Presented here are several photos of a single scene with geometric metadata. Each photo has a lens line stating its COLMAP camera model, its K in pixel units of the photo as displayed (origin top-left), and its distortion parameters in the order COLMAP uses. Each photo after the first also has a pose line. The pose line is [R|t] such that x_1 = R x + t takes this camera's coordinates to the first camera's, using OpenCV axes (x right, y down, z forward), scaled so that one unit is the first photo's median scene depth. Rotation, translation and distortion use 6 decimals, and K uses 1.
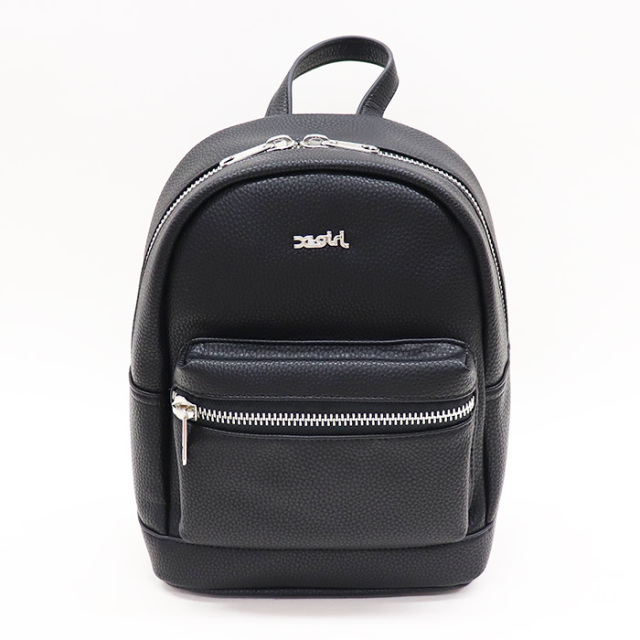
lens RADIAL K [[1173.3, 0, 320.0], [0, 1173.3, 320.0], [0, 0, 1]] dist [-0.219169, -0.016388]
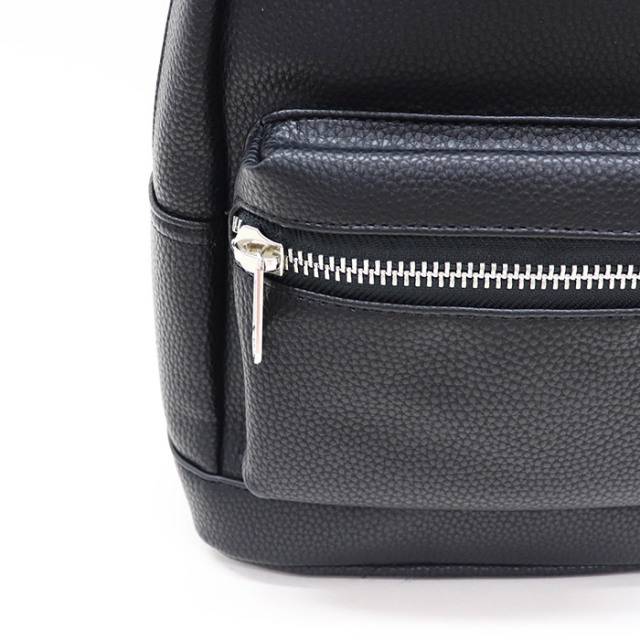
lens RADIAL K [[1173.3, 0, 320.0], [0, 1173.3, 320.0], [0, 0, 1]] dist [-0.219169, -0.016388]
pose [[0.999507, 0.009127, -0.030034, -0.074143], [-0.004842, 0.990176, 0.139745, 0.034911], [0.031015, -0.139531, 0.989732, 0.501907]]
